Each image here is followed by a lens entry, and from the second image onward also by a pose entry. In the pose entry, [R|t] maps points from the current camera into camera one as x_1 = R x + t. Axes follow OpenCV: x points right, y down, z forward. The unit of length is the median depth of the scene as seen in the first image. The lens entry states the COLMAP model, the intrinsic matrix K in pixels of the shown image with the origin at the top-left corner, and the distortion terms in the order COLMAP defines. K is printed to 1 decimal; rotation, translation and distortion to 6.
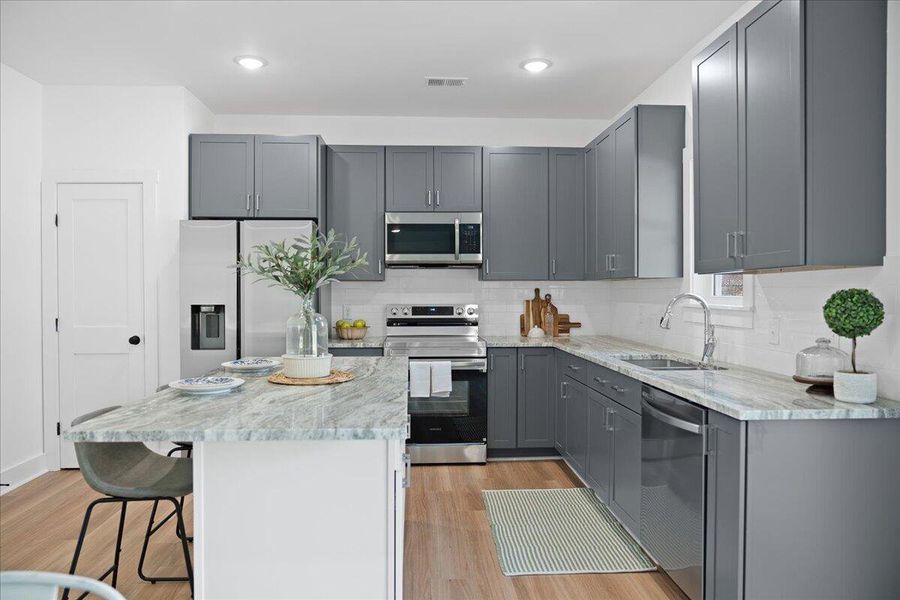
lens RADIAL K [[601.4, 0, 443.0], [0, 601.4, 300.5], [0, 0, 1]] dist [-0.057915, 0.048604]
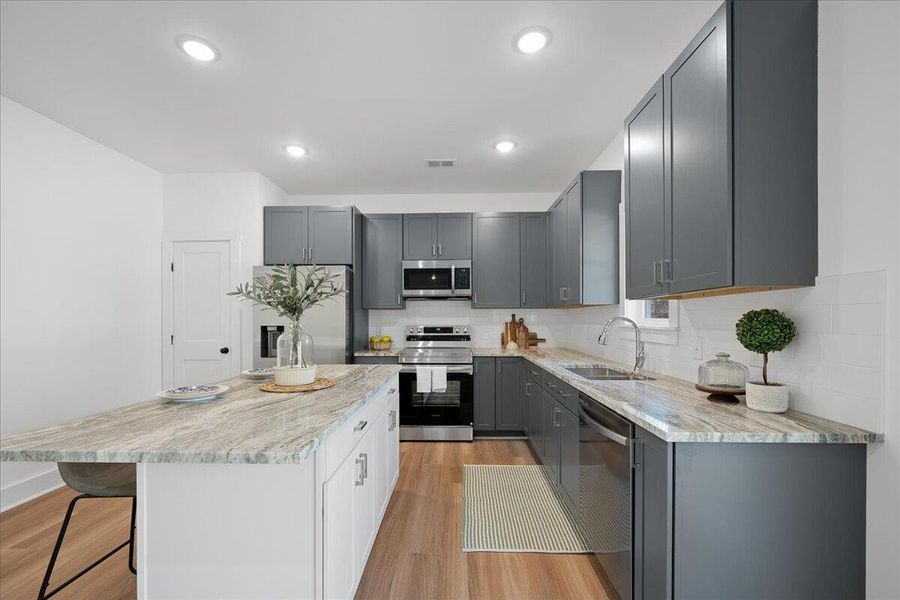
lens RADIAL K [[365.4, 0, 446.5], [0, 365.4, 320.5], [0, 0, 1]] dist [-0.000393, -0.000163]
pose [[0.996814, -0.001330, -0.079748, 0.086858], [0.000602, 0.999958, -0.009145, 0.002903], [0.079757, 0.009068, 0.996773, 0.171721]]
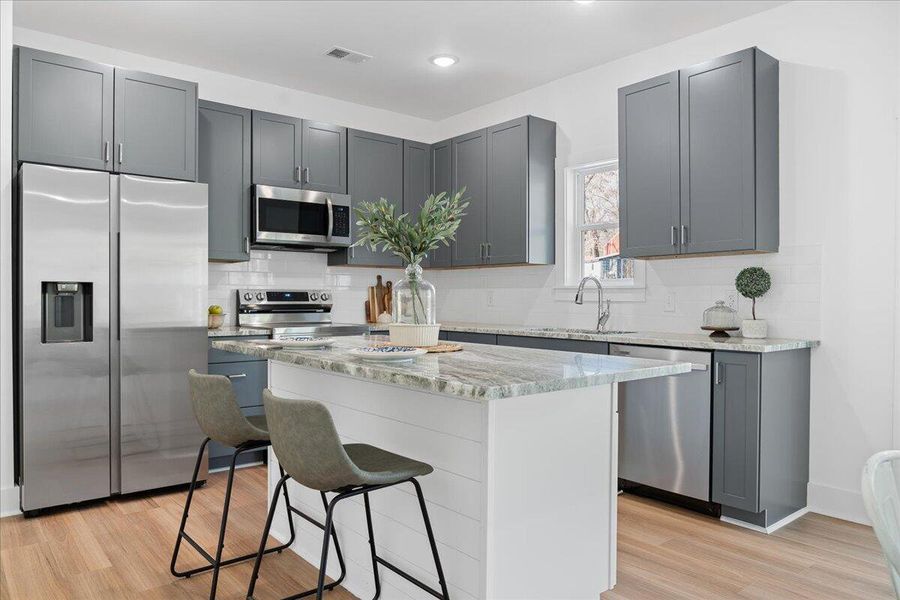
lens RADIAL K [[620.7, 0, 436.3], [0, 620.7, 298.4], [0, 0, 1]] dist [-0.024950, 0.004661]
pose [[0.813830, 0.002837, 0.581096, -0.471952], [0.004140, 0.999934, -0.010680, 0.038178], [-0.581088, 0.011097, 0.813765, 0.113178]]
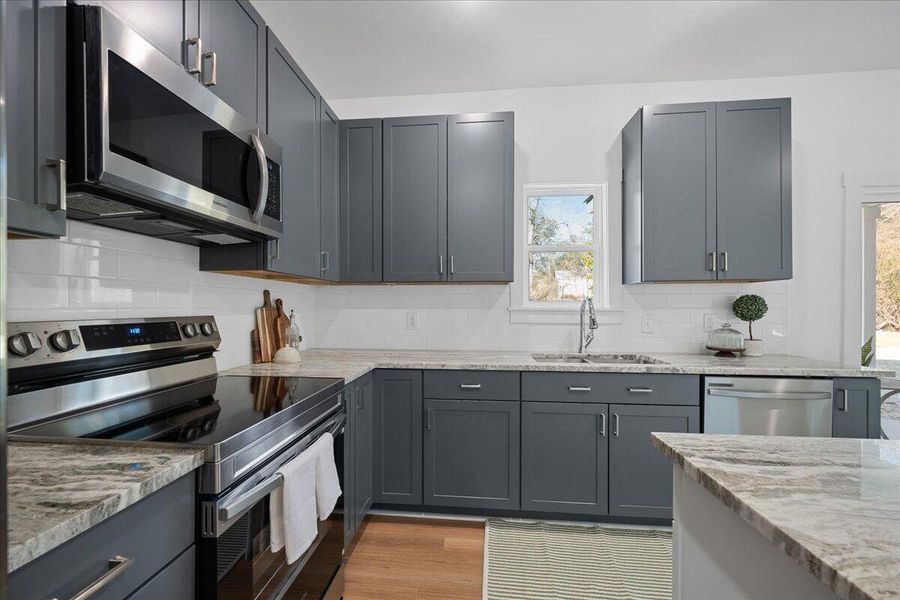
lens RADIAL K [[366.3, 0, 444.2], [0, 366.3, 305.9], [0, 0, 1]] dist [-0.000282, -0.000330]
pose [[0.161981, 0.001184, 0.986793, -0.280494], [0.013434, 0.999904, -0.003405, 0.002501], [-0.986702, 0.013808, 0.161949, 0.922624]]
